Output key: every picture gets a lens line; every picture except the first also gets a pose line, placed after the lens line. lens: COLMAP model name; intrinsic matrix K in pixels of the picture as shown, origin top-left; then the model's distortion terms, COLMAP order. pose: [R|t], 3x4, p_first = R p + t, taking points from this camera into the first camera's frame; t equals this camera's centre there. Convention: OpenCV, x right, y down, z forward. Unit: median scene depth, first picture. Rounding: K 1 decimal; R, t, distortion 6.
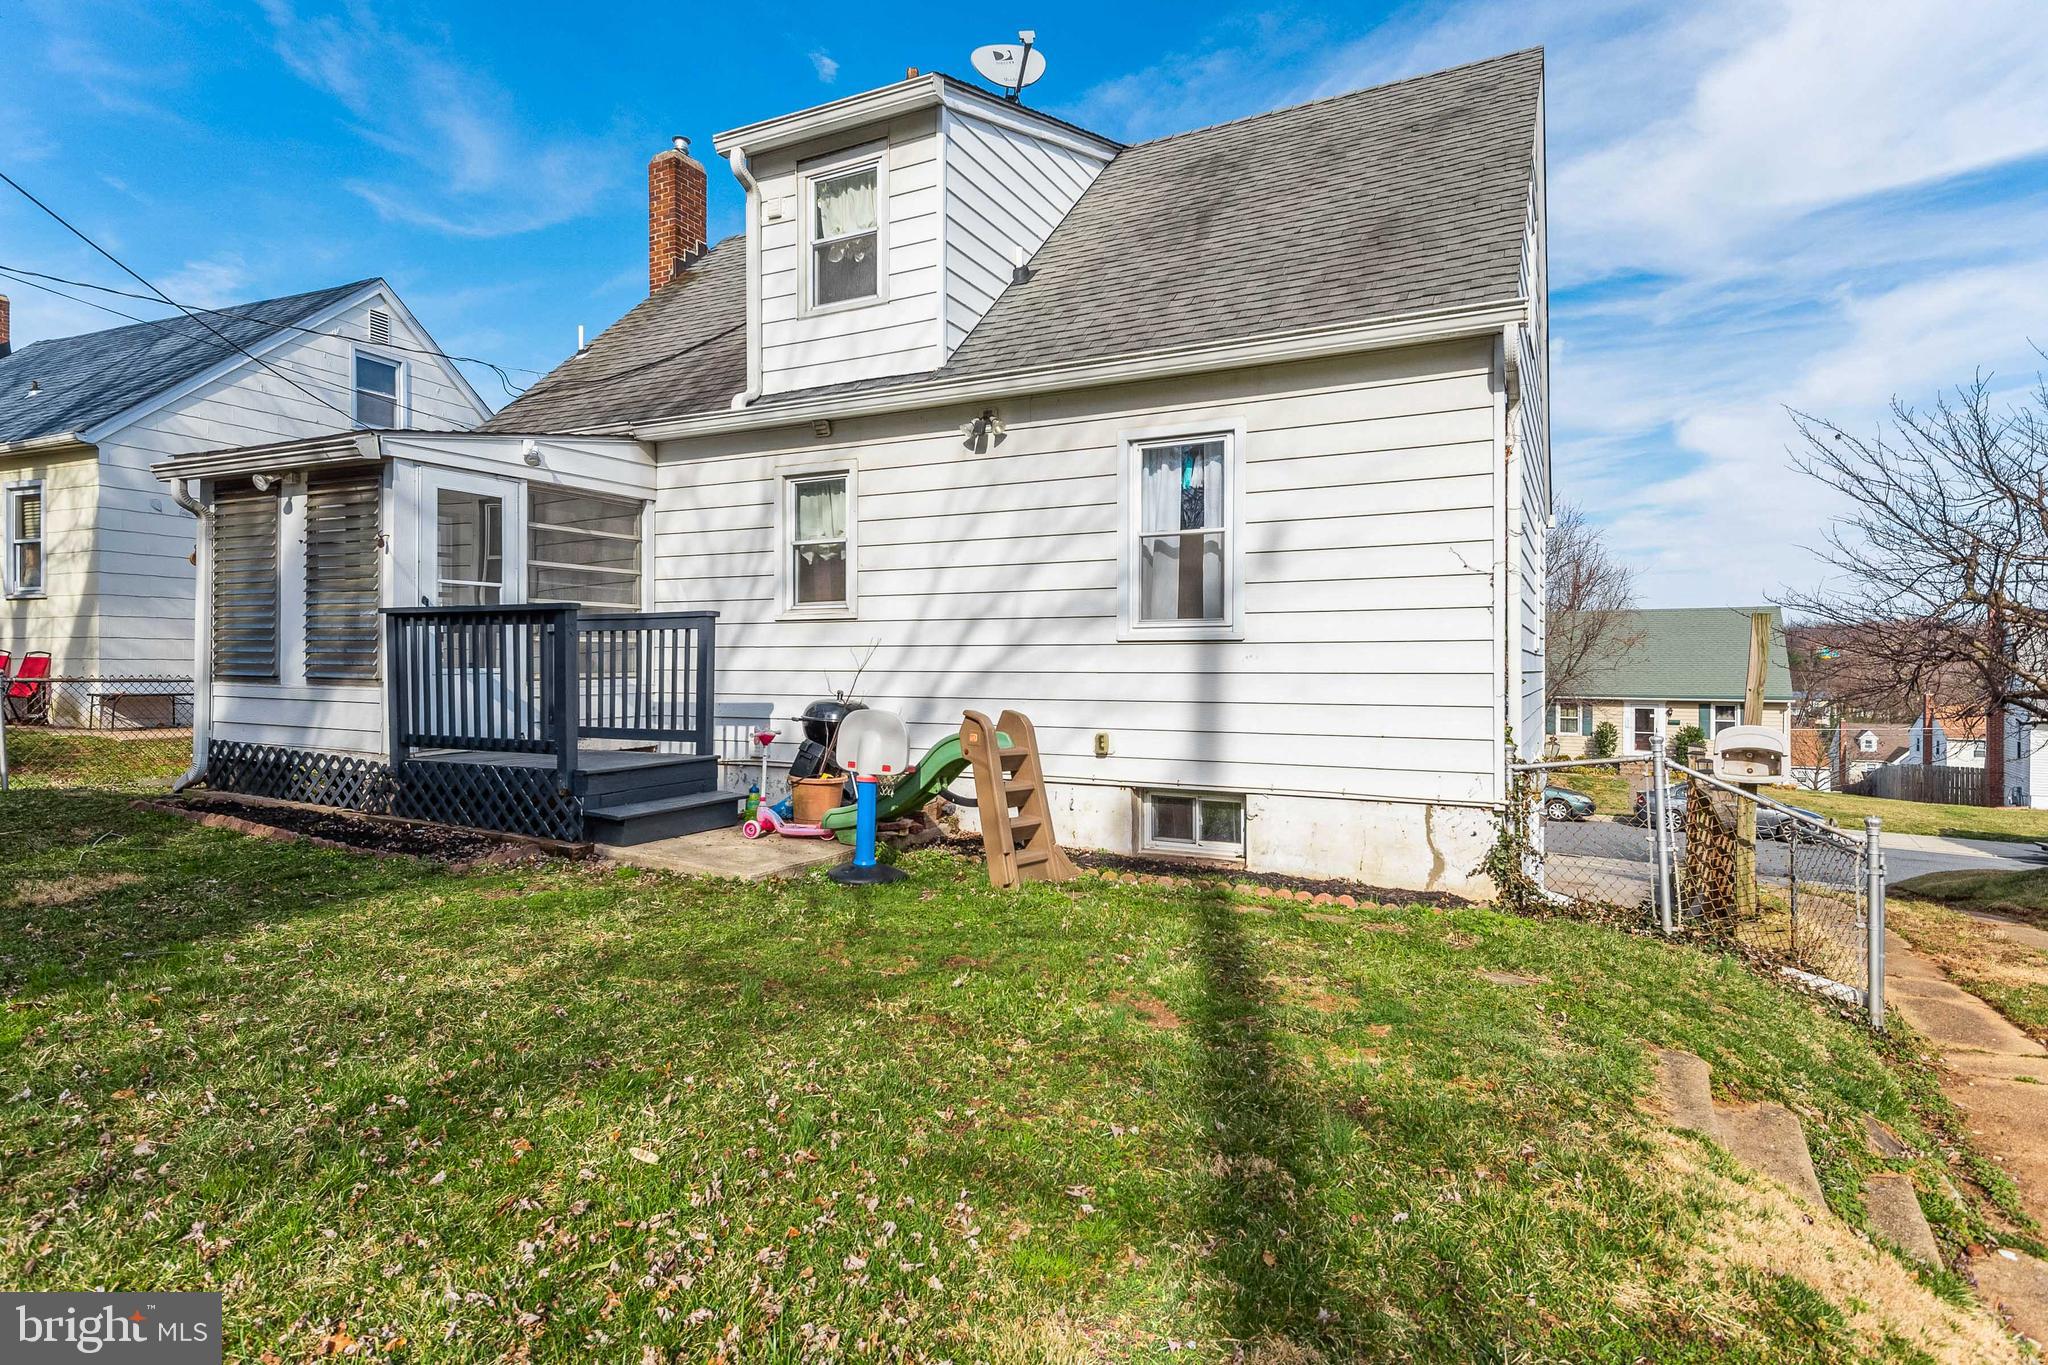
lens RADIAL K [[1084.4, 0, 1024.0], [0, 1084.4, 682.5], [0, 0, 1]] dist [0.005718, -0.000198]
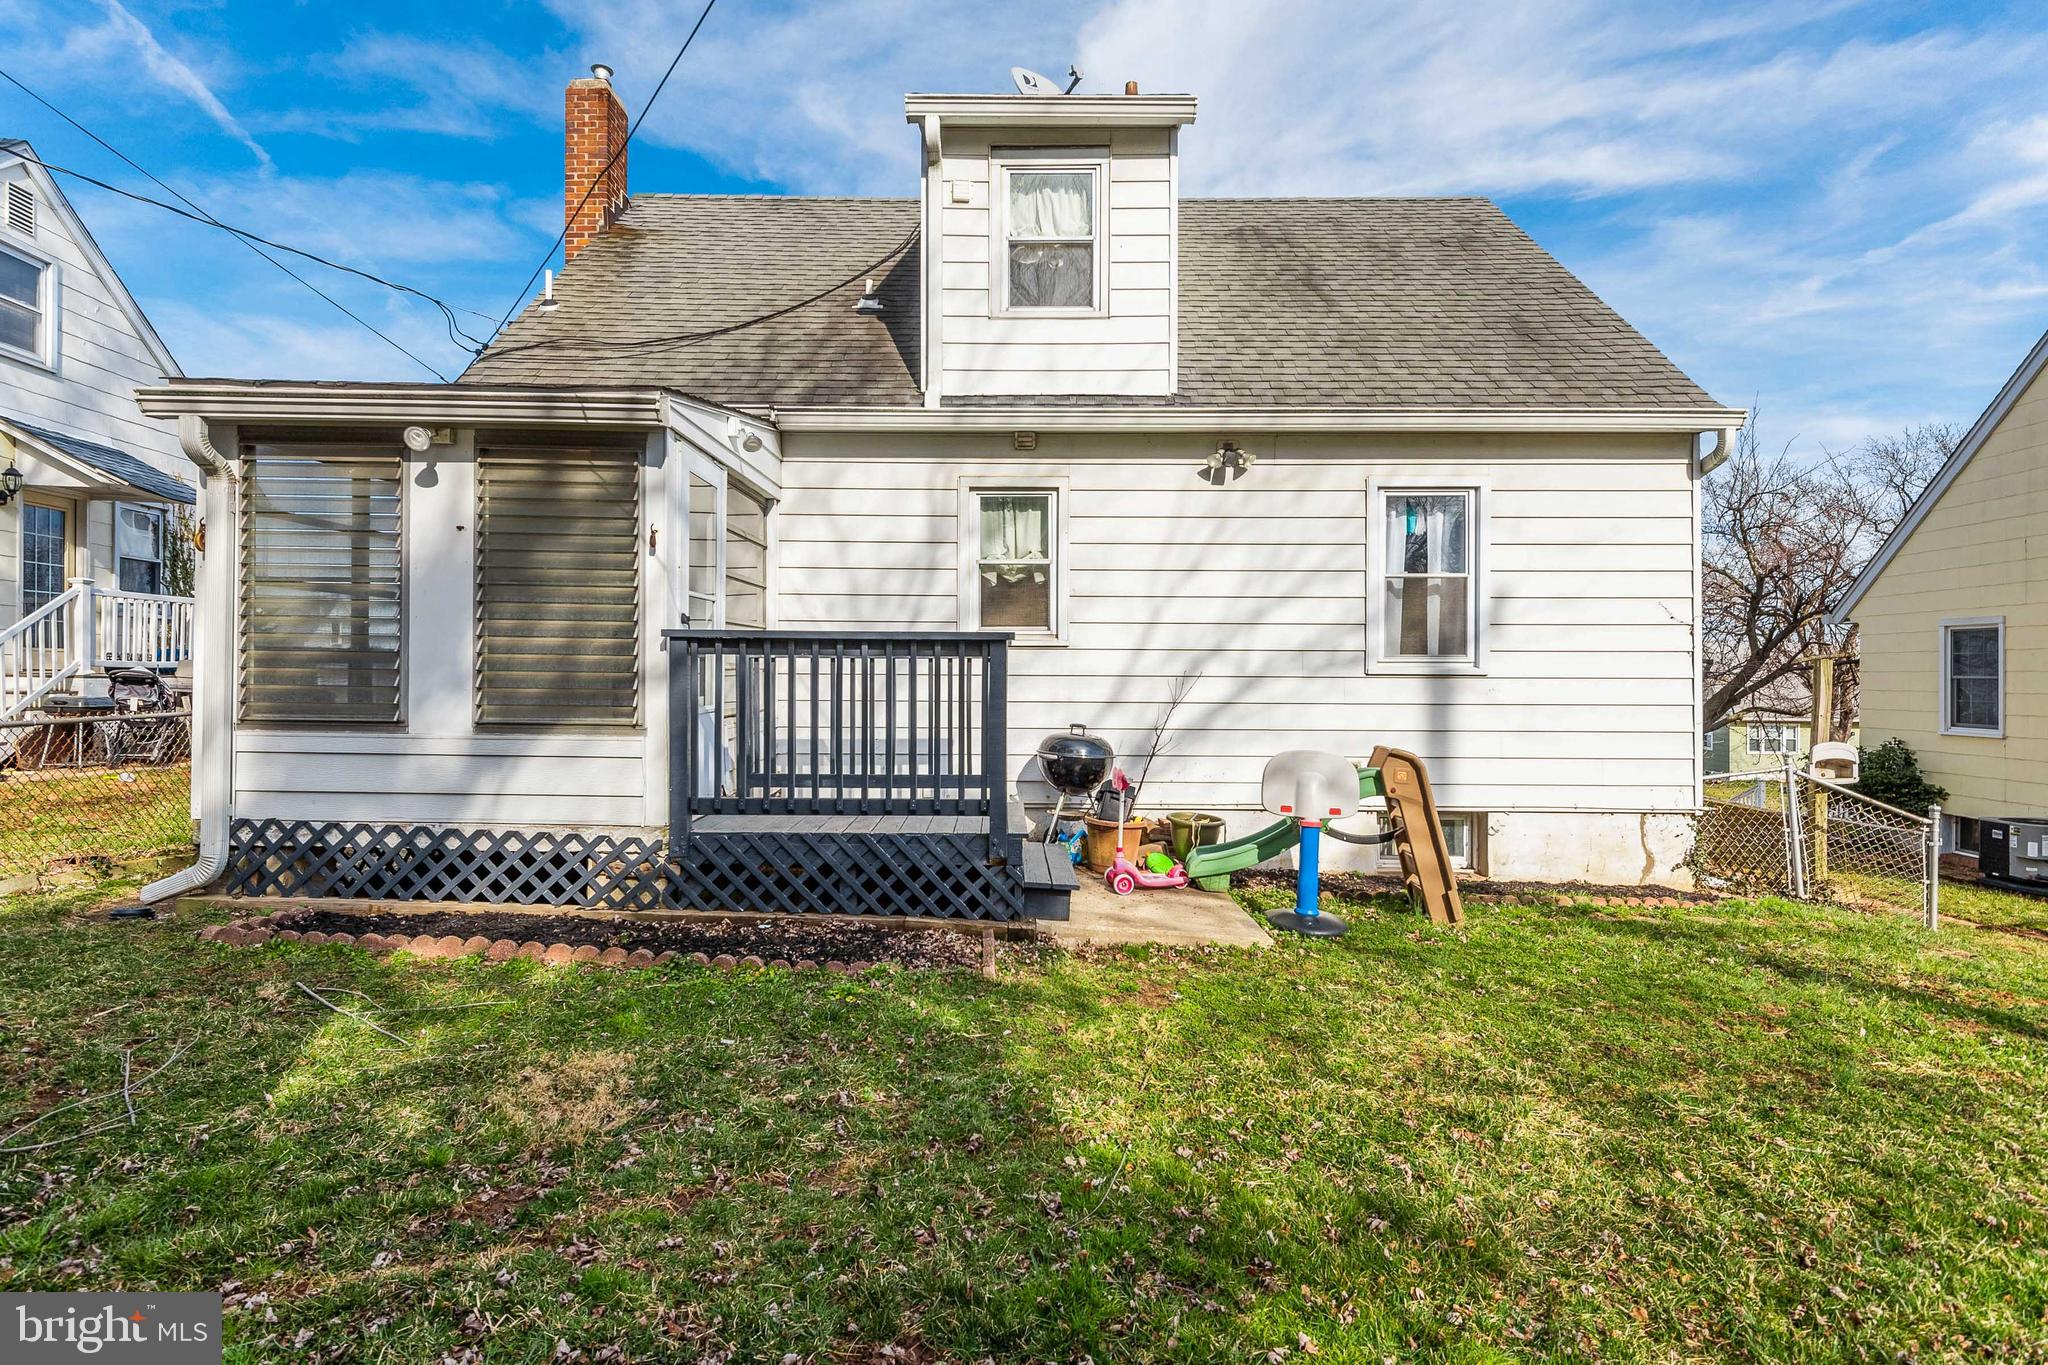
lens RADIAL K [[1005.1, 0, 1024.0], [0, 1005.1, 682.5], [0, 0, 1]] dist [-0.001657, 0.000123]
pose [[0.893786, -0.001230, 0.448492, -0.601490], [0.003898, 0.999980, -0.005026, -0.024671], [-0.448477, 0.006241, 0.893772, 0.248321]]
